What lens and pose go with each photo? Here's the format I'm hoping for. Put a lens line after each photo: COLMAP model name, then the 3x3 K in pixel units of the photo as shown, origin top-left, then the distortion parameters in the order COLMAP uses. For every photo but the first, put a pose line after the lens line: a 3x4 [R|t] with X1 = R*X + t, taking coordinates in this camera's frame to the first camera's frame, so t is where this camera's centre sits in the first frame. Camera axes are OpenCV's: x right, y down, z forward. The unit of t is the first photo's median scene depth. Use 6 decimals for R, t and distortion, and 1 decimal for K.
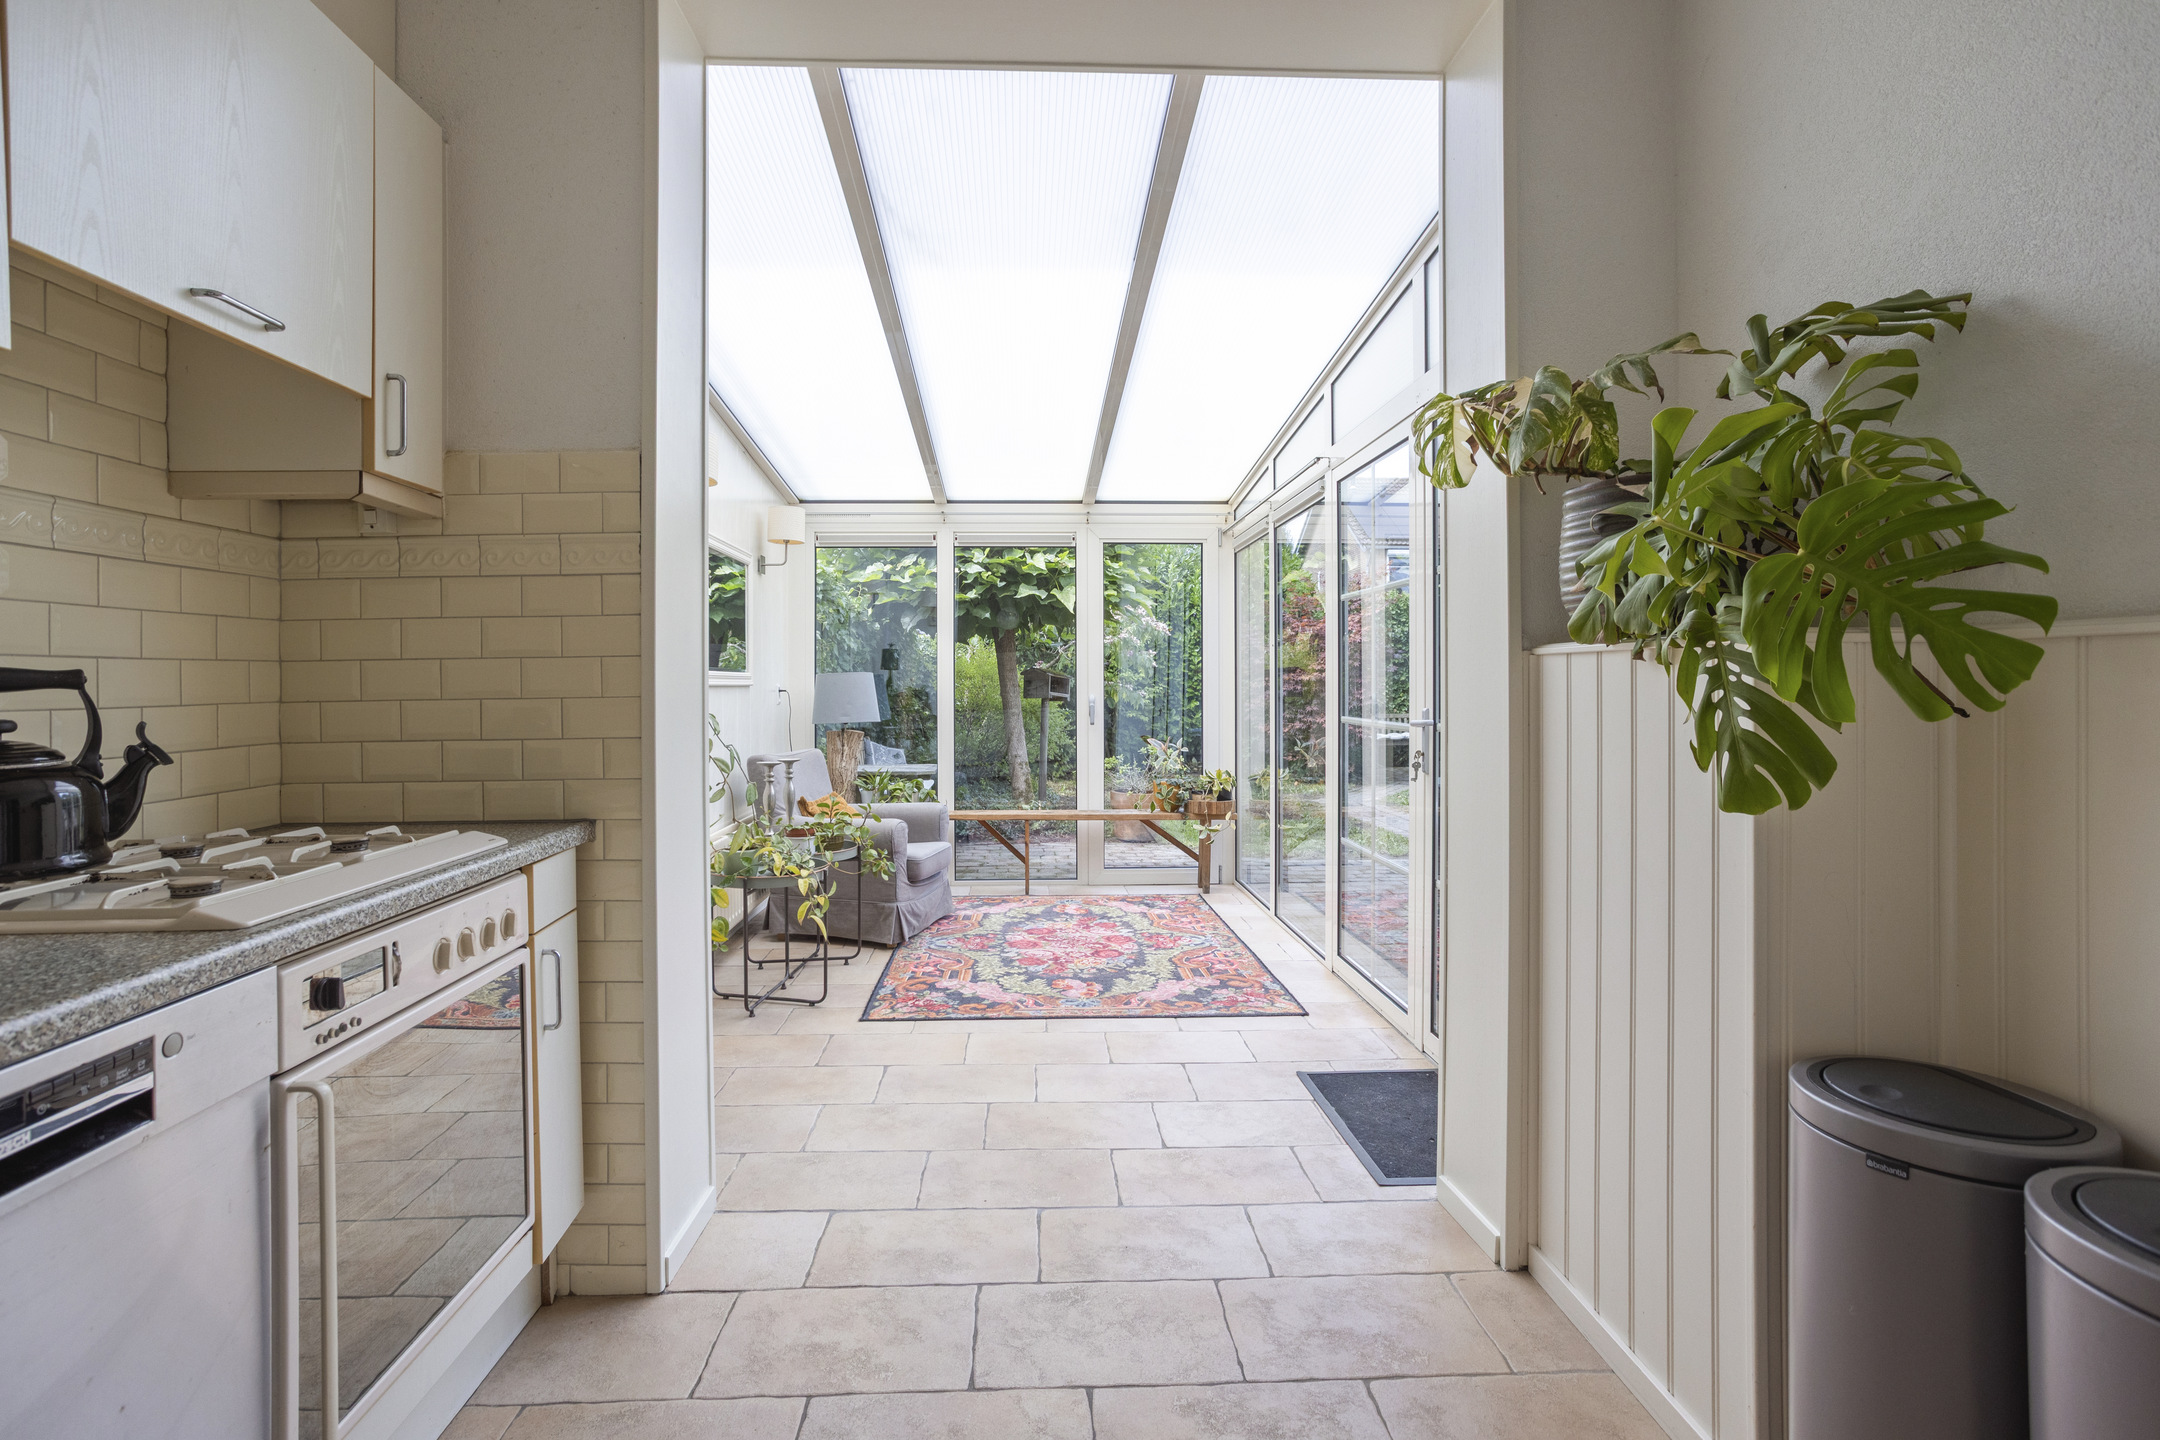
lens RADIAL K [[1048.6, 0, 1059.6], [0, 1048.6, 693.8], [0, 0, 1]] dist [-0.062726, 0.040157]
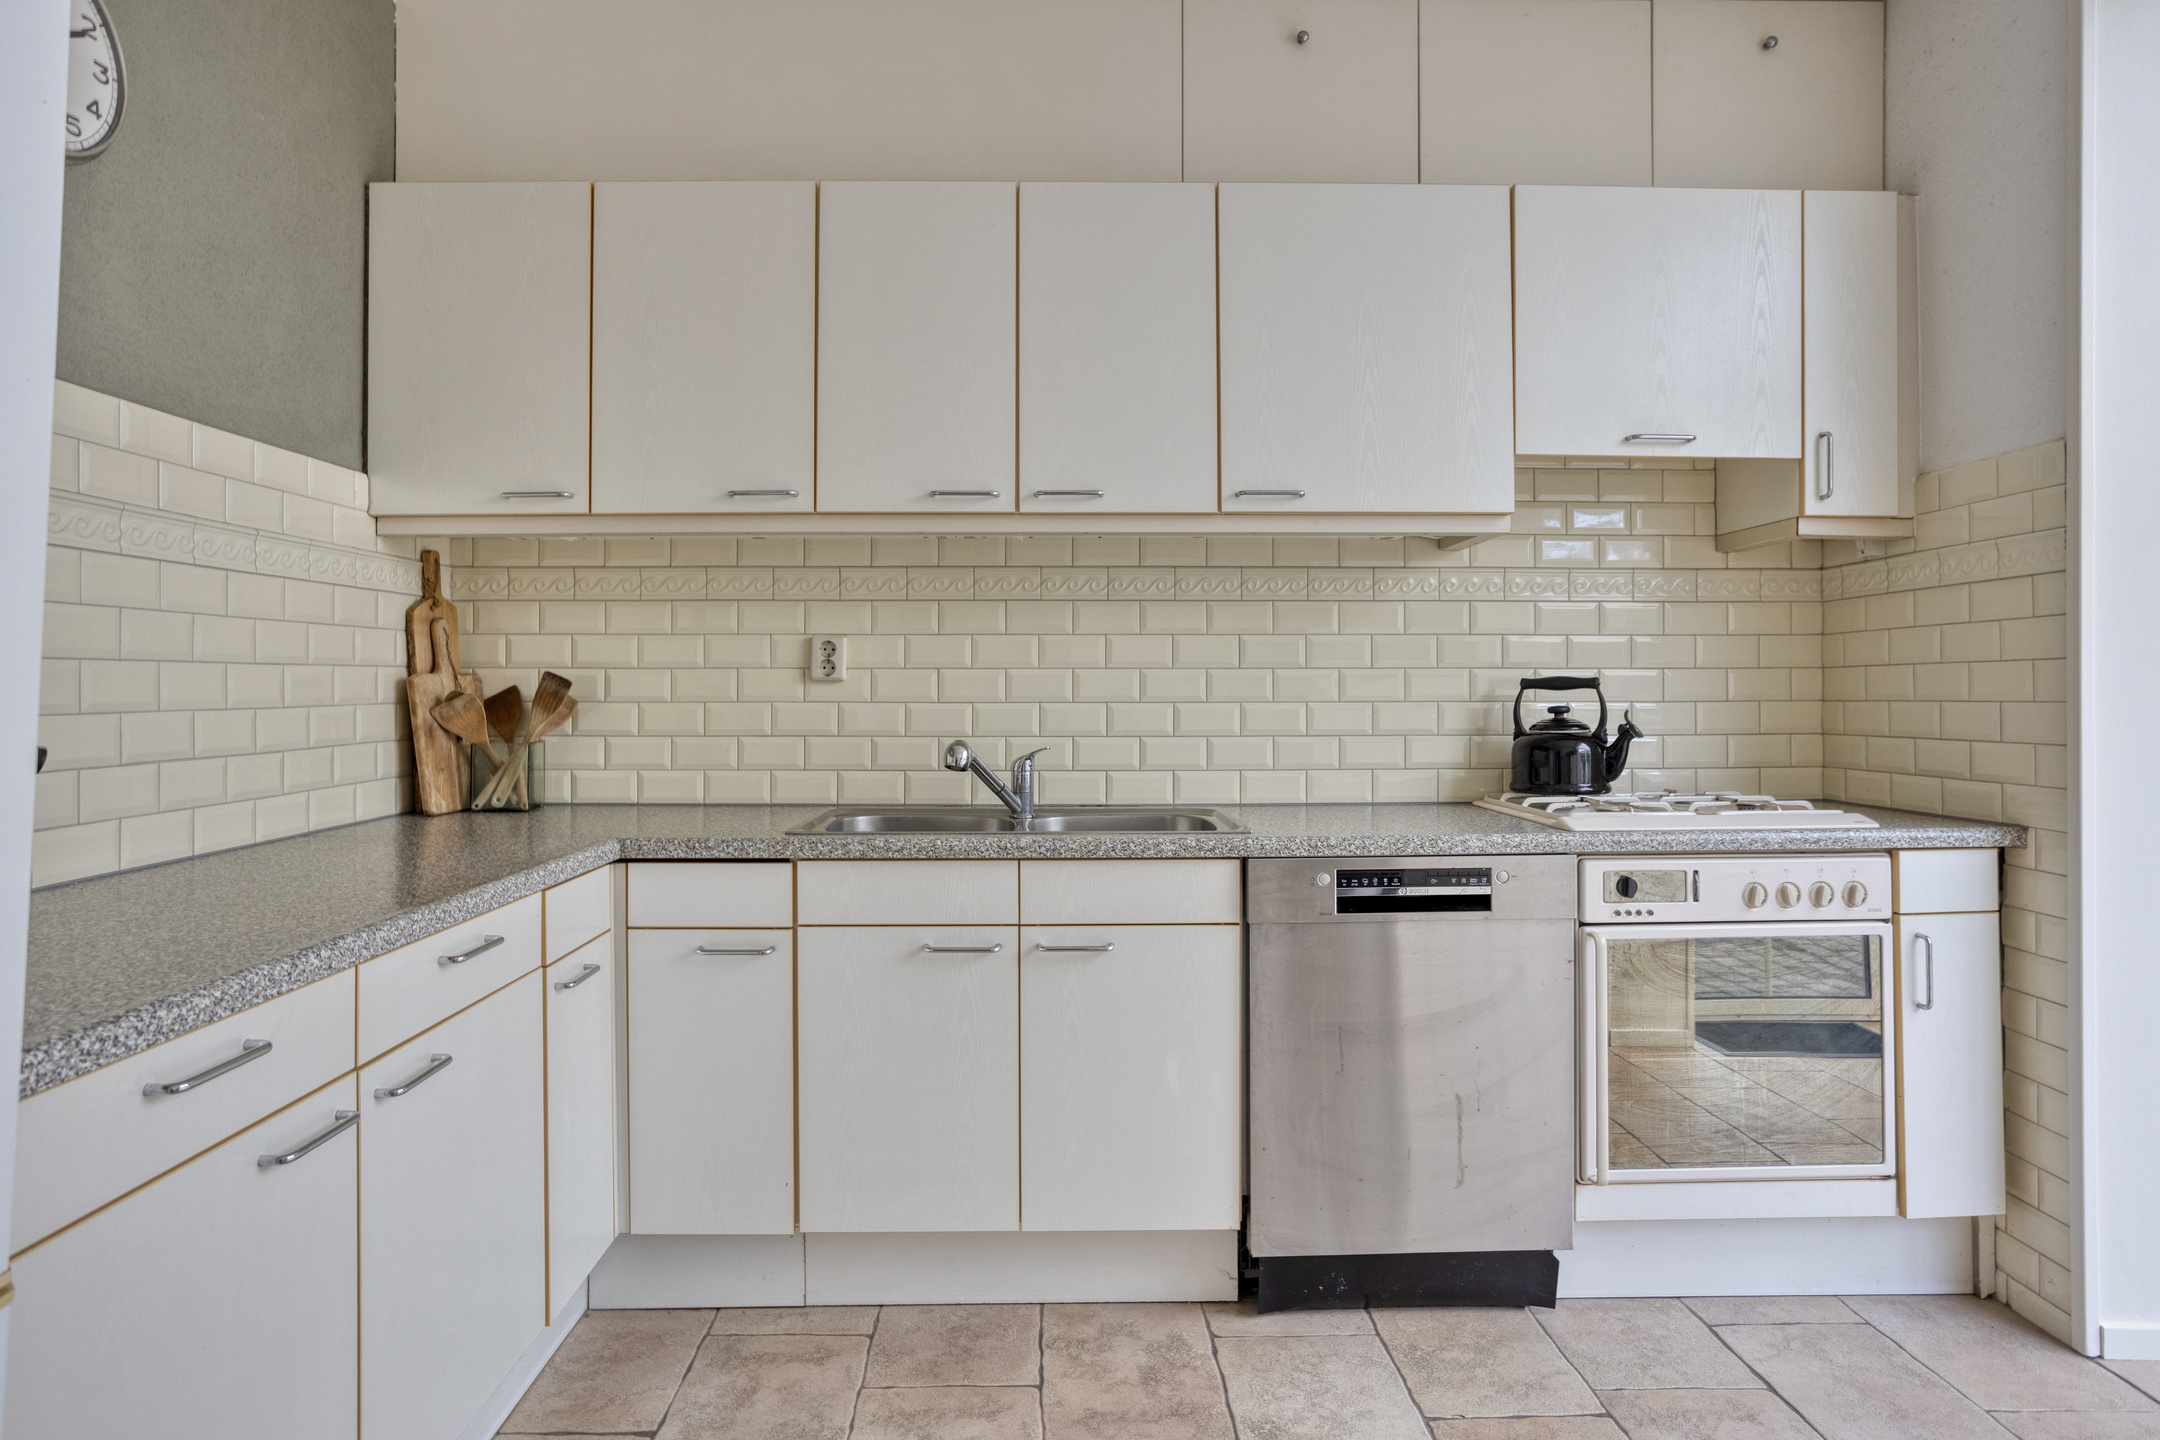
lens RADIAL K [[1193.0, 0, 1062.9], [0, 1193.0, 680.7], [0, 0, 1]] dist [-0.038576, 0.000608]
pose [[-0.020848, -0.000917, -0.999782, 0.780249], [-0.010936, 0.999940, -0.000689, -0.005742], [0.999723, 0.010919, -0.020857, 0.131116]]
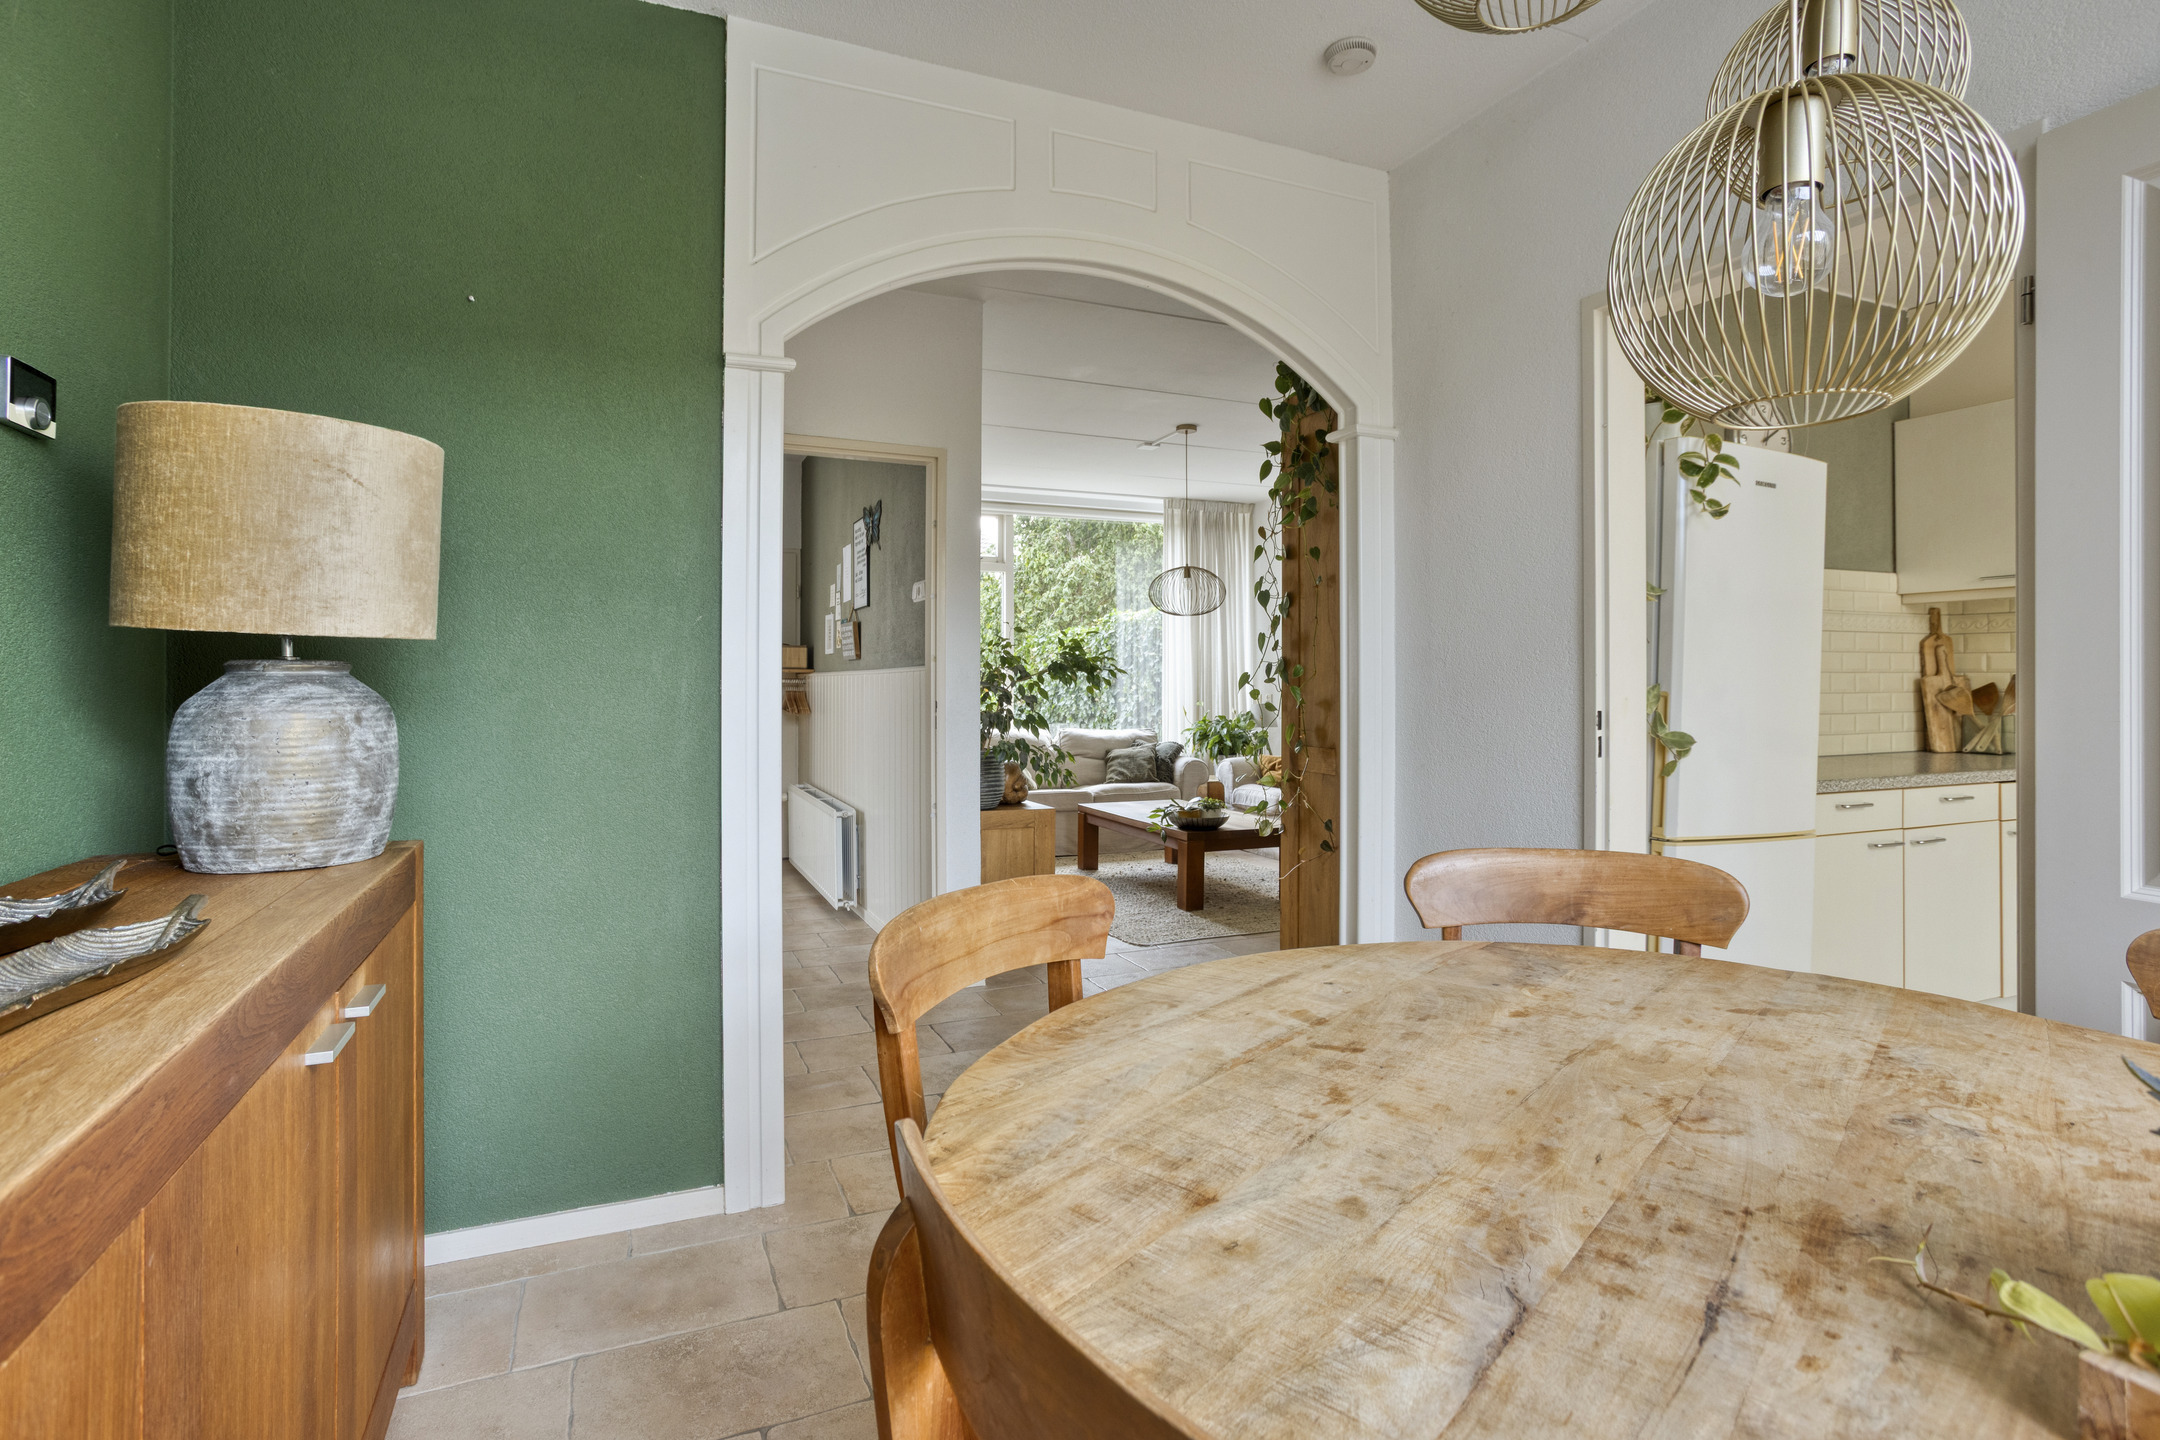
lens RADIAL K [[1063.0, 0, 1057.2], [0, 1063.0, 667.2], [0, 0, 1]] dist [-0.048529, 0.028503]
pose [[-0.936665, -0.003882, -0.350204, 2.088648], [-0.004127, 0.999991, -0.000046, -0.018939], [0.350201, 0.001402, -0.936673, 0.866393]]
